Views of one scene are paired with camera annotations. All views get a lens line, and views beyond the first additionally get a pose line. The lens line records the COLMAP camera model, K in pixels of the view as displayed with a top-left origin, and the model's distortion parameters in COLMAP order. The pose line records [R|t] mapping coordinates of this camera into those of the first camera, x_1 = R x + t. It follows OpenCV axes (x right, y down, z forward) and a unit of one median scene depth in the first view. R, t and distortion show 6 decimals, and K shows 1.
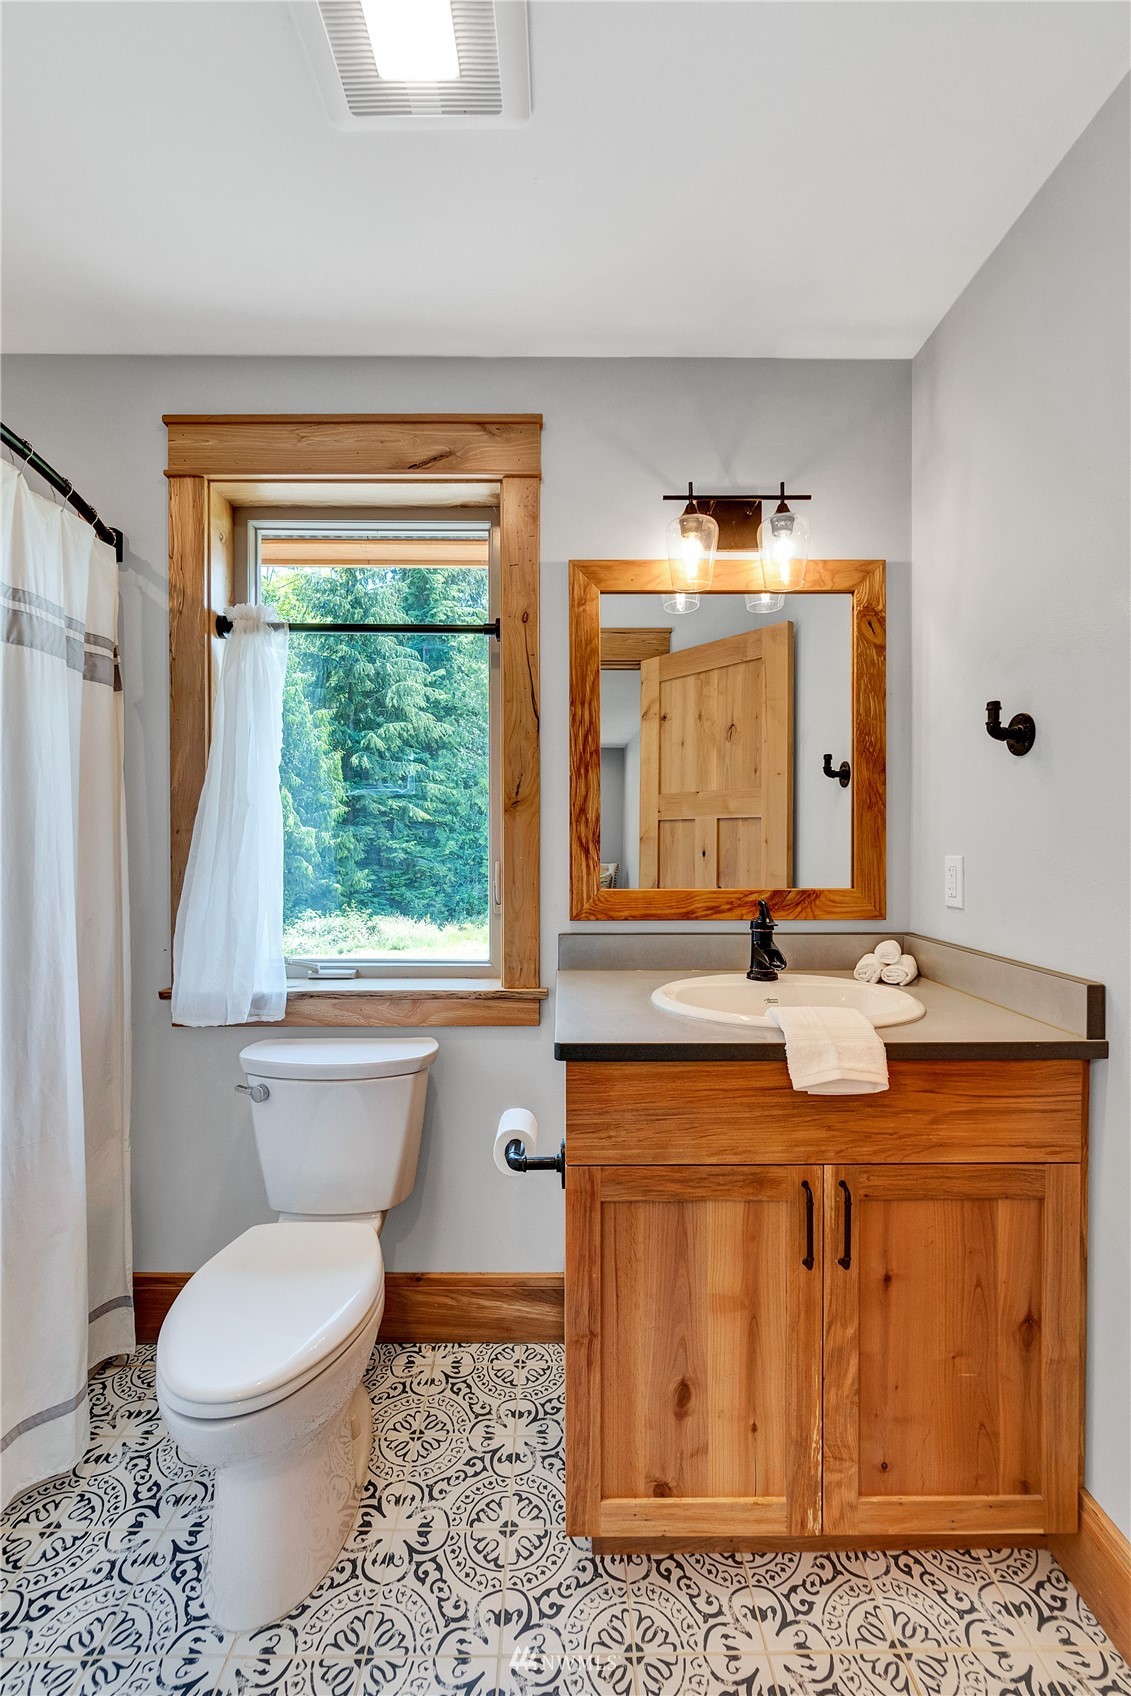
lens RADIAL K [[721.0, 0, 565.8], [0, 721.0, 844.9], [0, 0, 1]] dist [-0.006642, -0.000001]
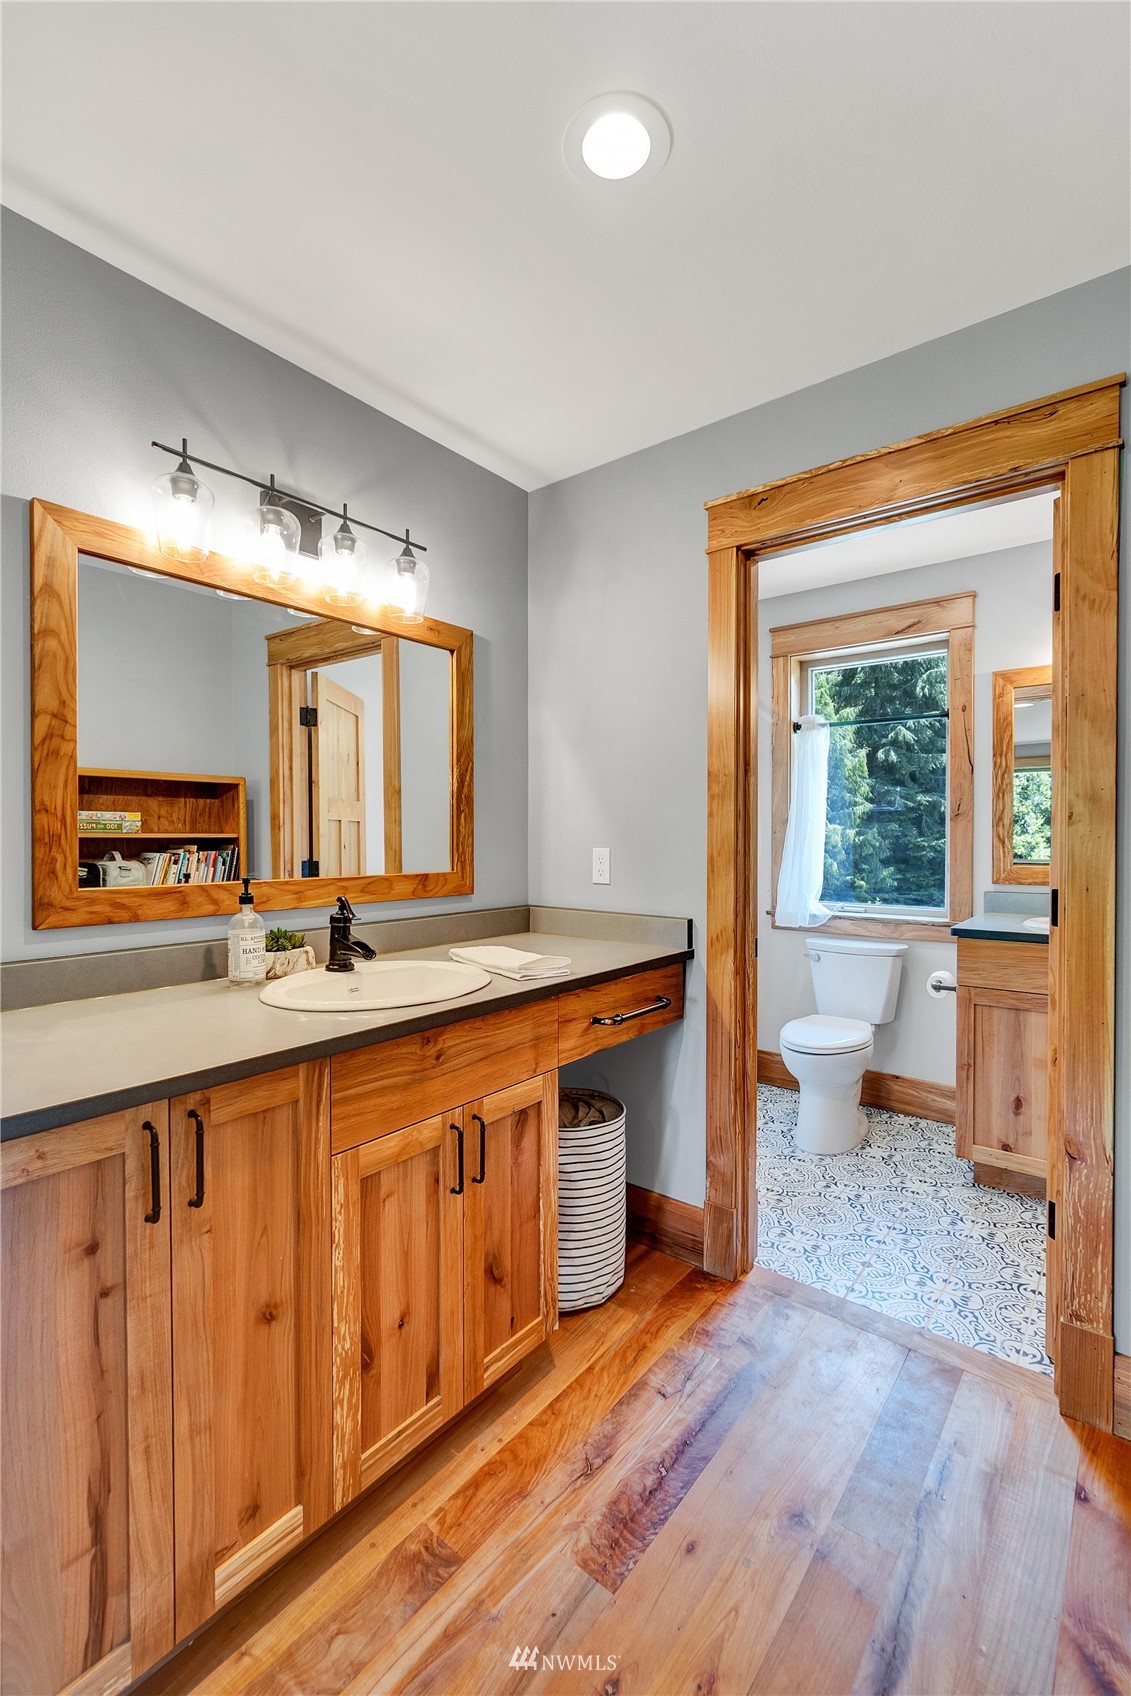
lens RADIAL K [[721.0, 0, 596.3], [0, 721.0, 841.8], [0, 0, 1]] dist [-0.006642, -0.000001]
pose [[0.789504, 0.006434, -0.613712, 0.311164], [-0.006782, 0.999975, 0.001758, 0.009532], [0.613708, 0.002775, 0.789528, -0.916936]]
